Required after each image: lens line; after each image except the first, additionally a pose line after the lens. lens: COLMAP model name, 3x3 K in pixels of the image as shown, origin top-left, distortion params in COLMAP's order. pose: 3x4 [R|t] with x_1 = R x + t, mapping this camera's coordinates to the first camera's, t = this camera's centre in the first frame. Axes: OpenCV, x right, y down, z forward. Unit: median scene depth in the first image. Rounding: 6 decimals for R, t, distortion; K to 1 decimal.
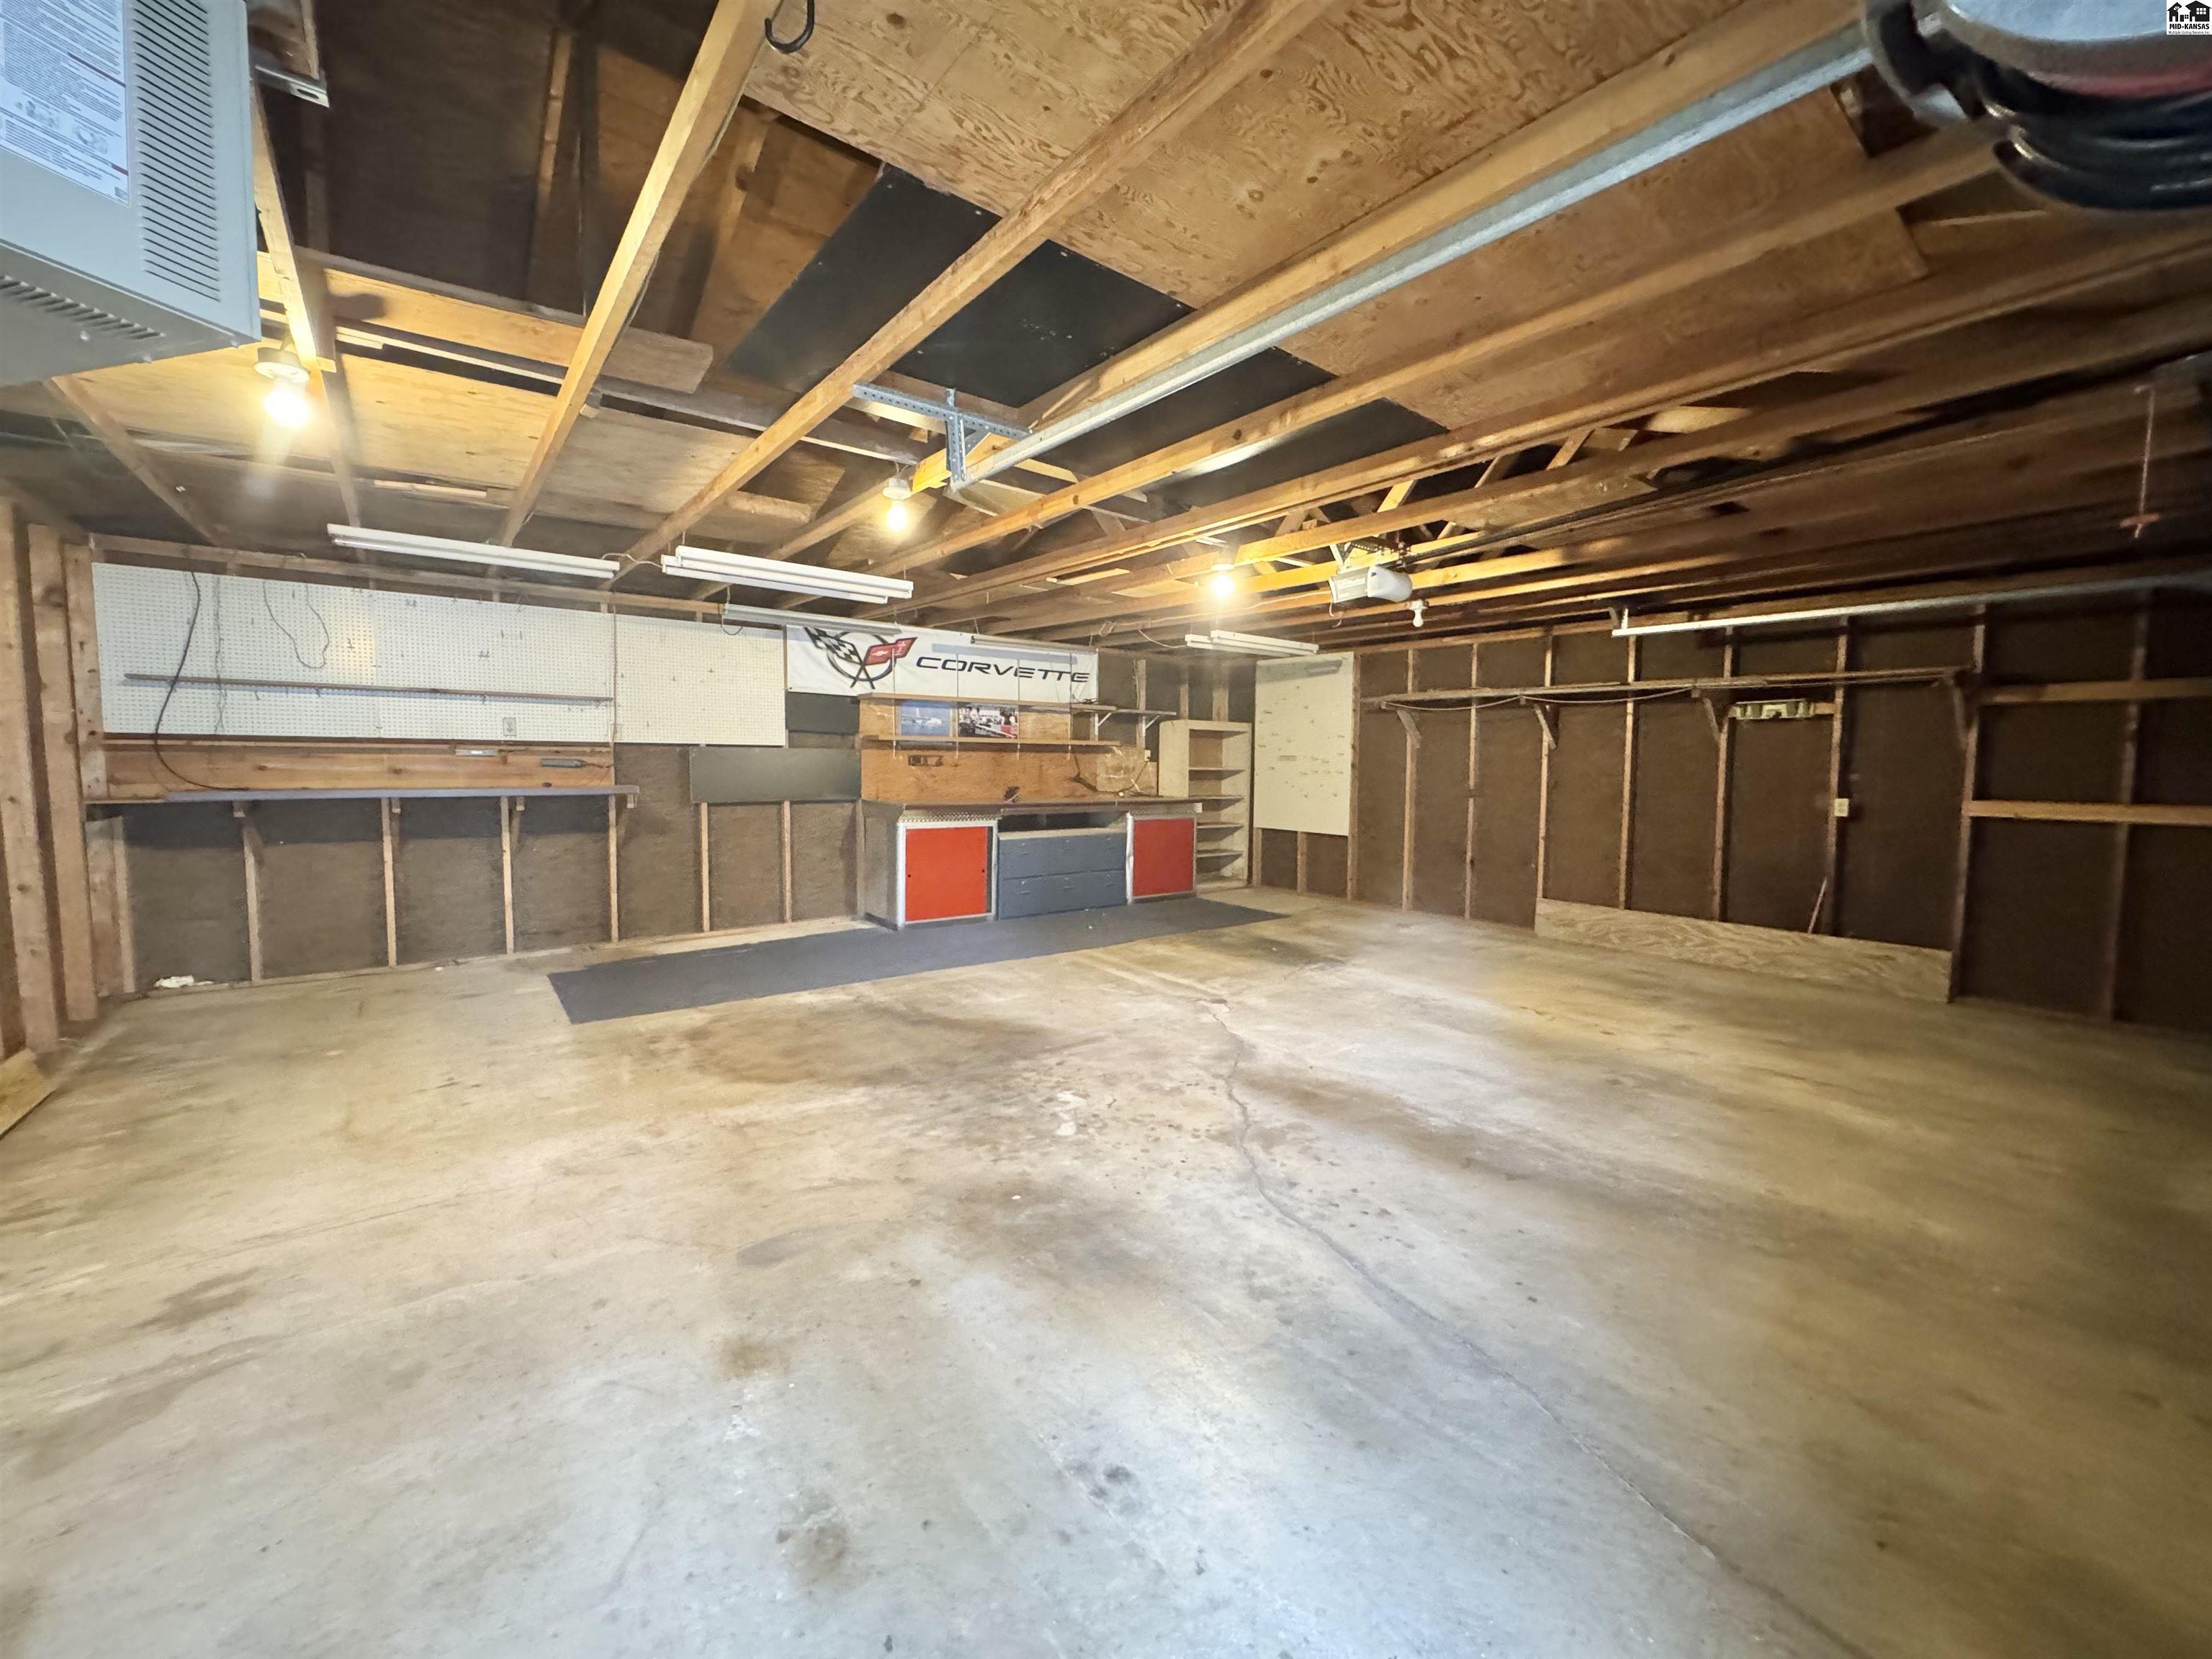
lens RADIAL K [[875.6, 0, 1102.0], [0, 875.6, 825.8], [0, 0, 1]] dist [0.001093, 0.000036]
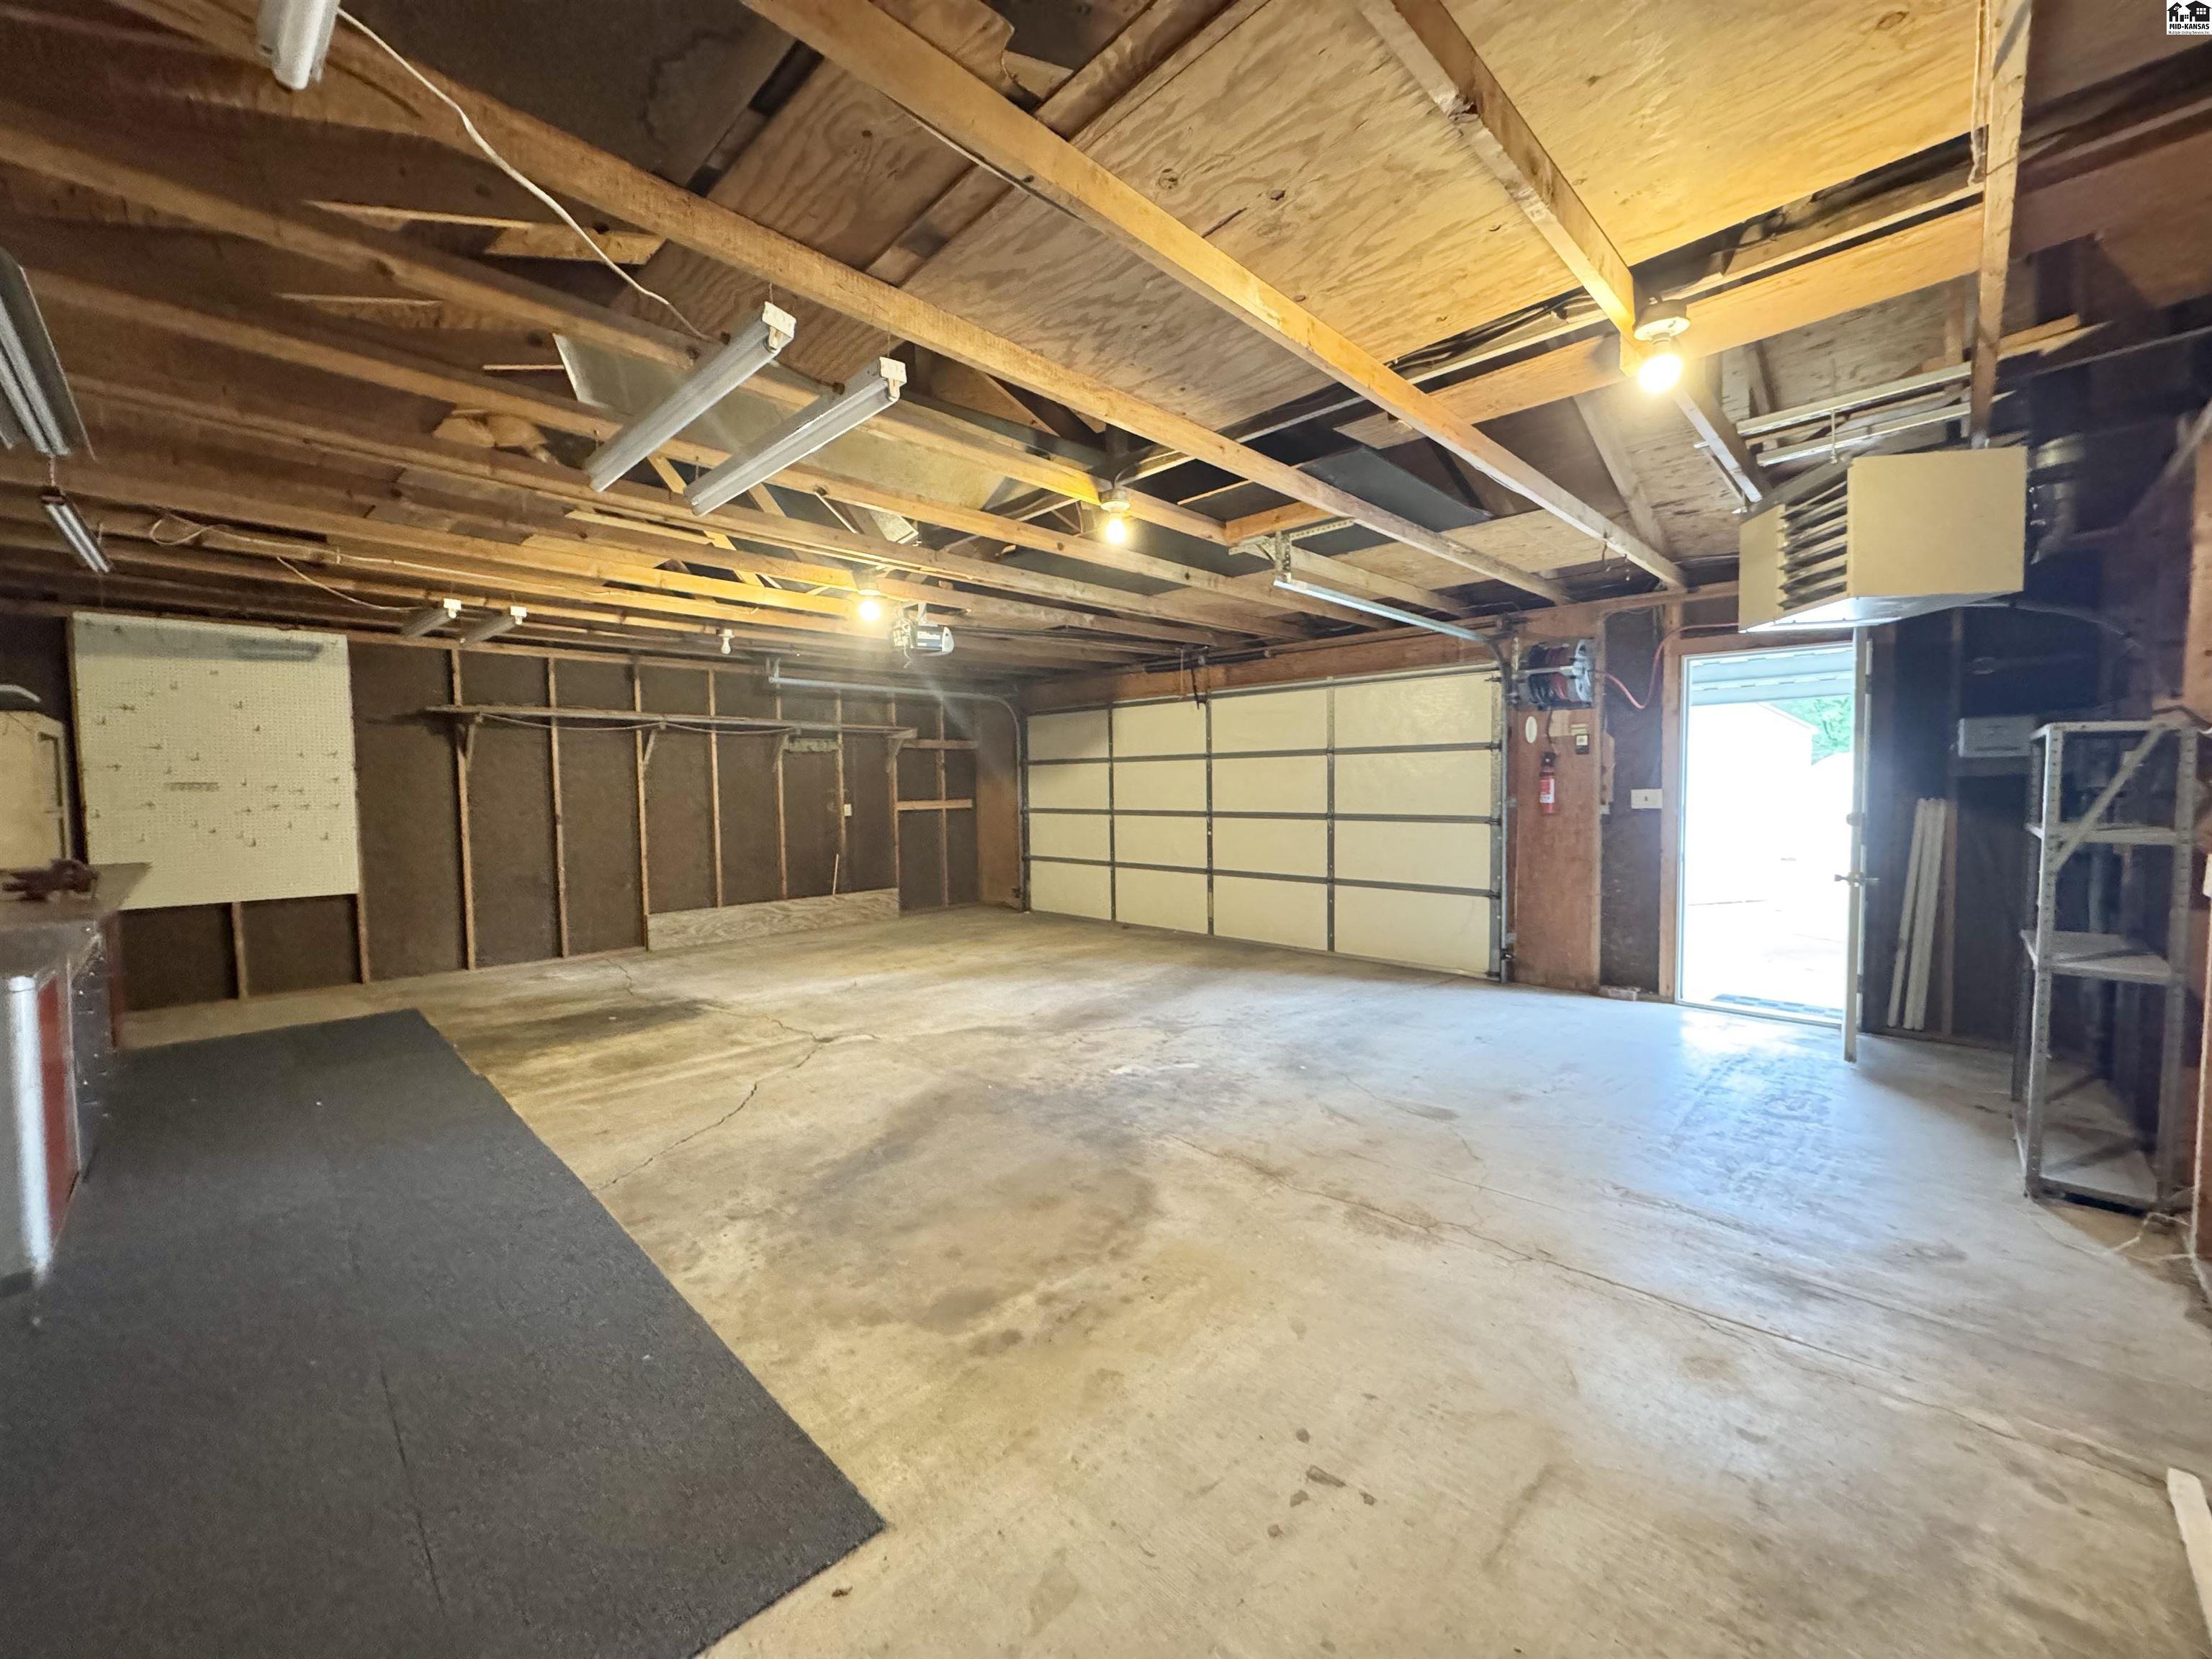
lens RADIAL K [[875.6, 0, 1102.0], [0, 875.6, 825.8], [0, 0, 1]] dist [0.001093, 0.000036]
pose [[-0.122662, -0.059701, 0.990651, -1.066510], [0.086065, 0.993789, 0.070547, -0.089510], [-0.988710, 0.093914, -0.116762, 1.031119]]
